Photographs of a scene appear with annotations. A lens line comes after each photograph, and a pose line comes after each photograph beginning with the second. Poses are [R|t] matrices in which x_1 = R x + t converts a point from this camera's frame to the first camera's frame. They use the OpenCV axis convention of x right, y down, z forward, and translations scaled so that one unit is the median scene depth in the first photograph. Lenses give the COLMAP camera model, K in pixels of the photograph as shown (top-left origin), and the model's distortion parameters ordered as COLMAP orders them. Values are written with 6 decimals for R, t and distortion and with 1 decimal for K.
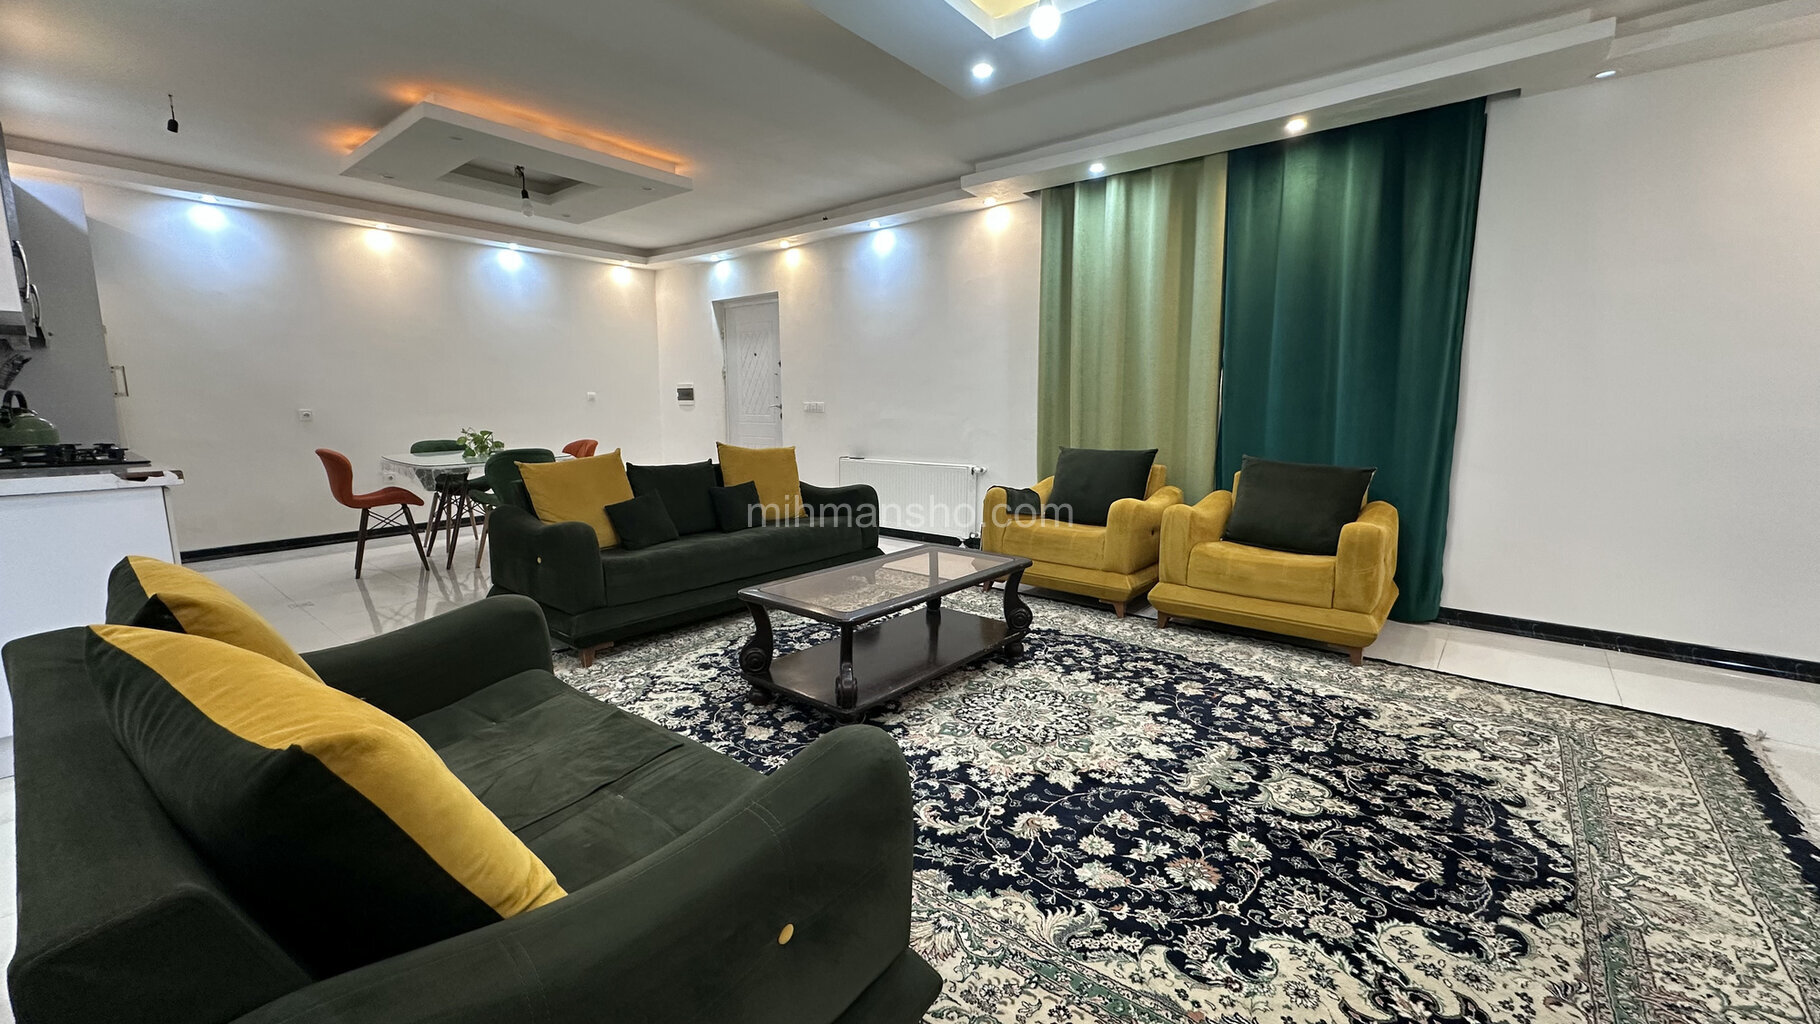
lens RADIAL K [[725.1, 0, 910.0], [0, 725.1, 512.0], [0, 0, 1]] dist [0.000458, 0.000097]
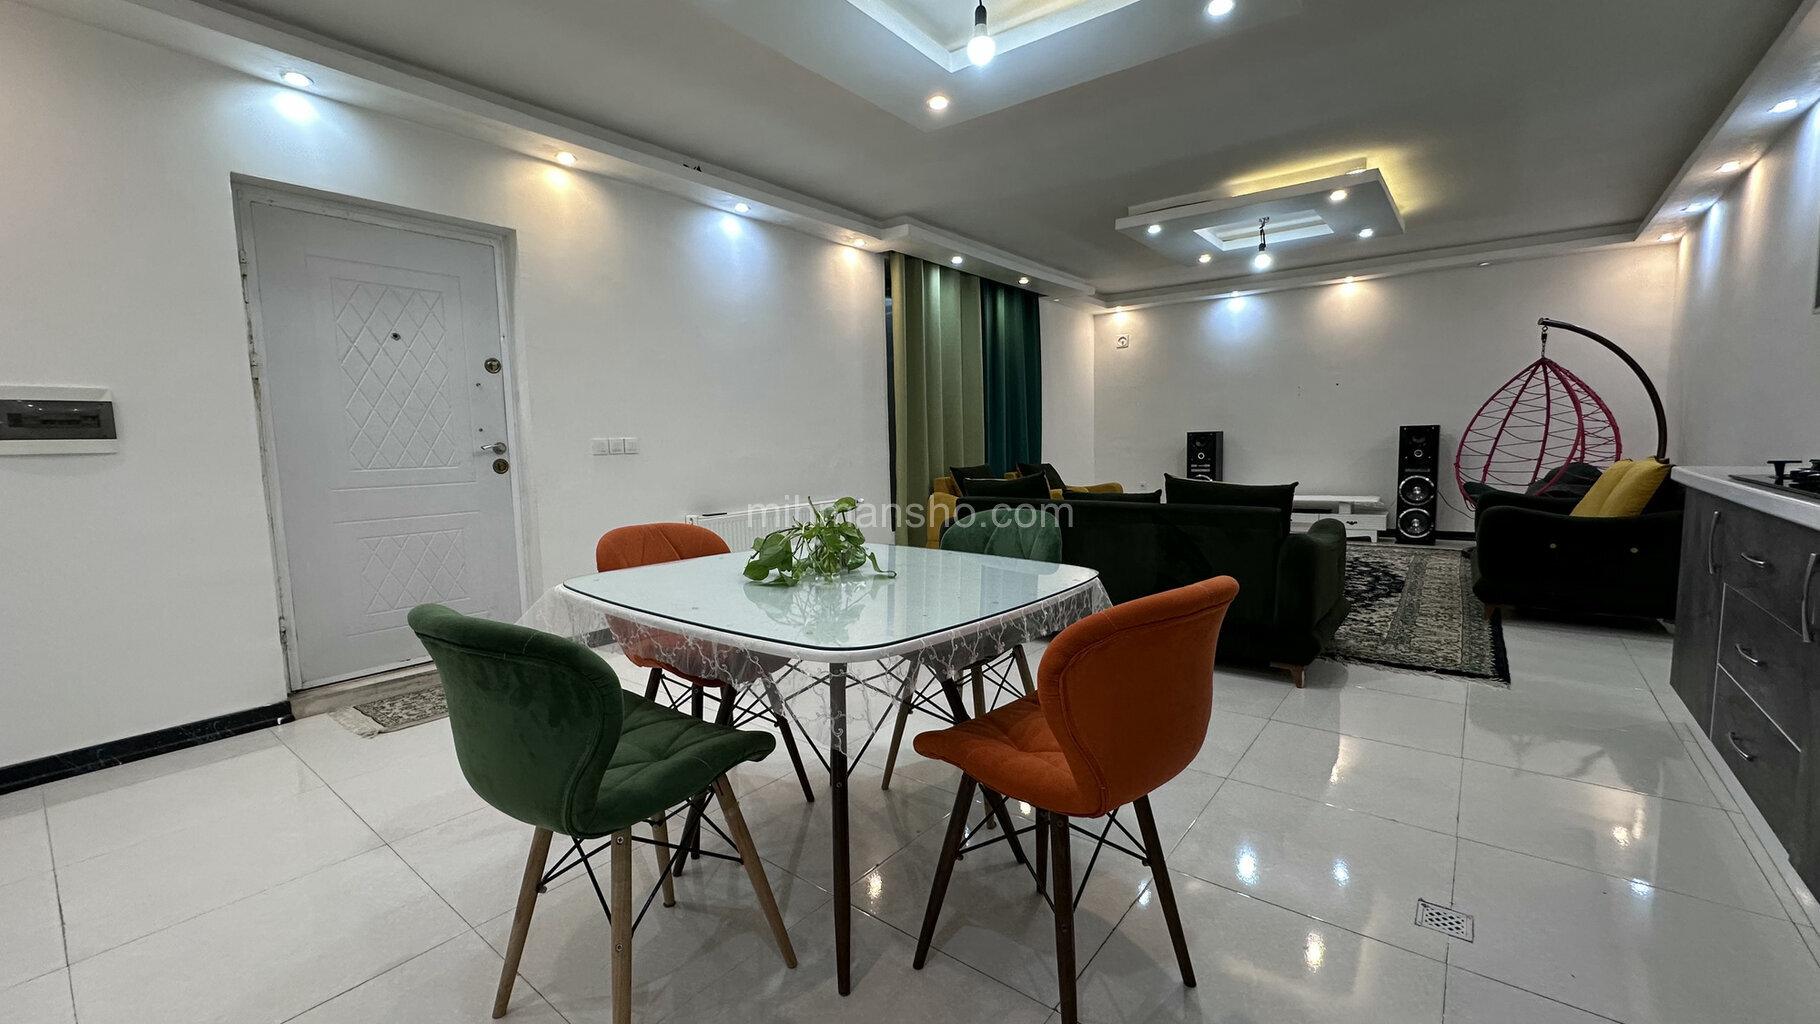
lens RADIAL K [[725.1, 0, 910.0], [0, 725.1, 512.0], [0, 0, 1]] dist [0.000458, 0.000097]
pose [[-0.015305, -0.104499, 0.994407, -0.730036], [0.168801, 0.979979, 0.105581, -0.110485], [-0.985531, 0.169473, 0.002641, 0.750939]]
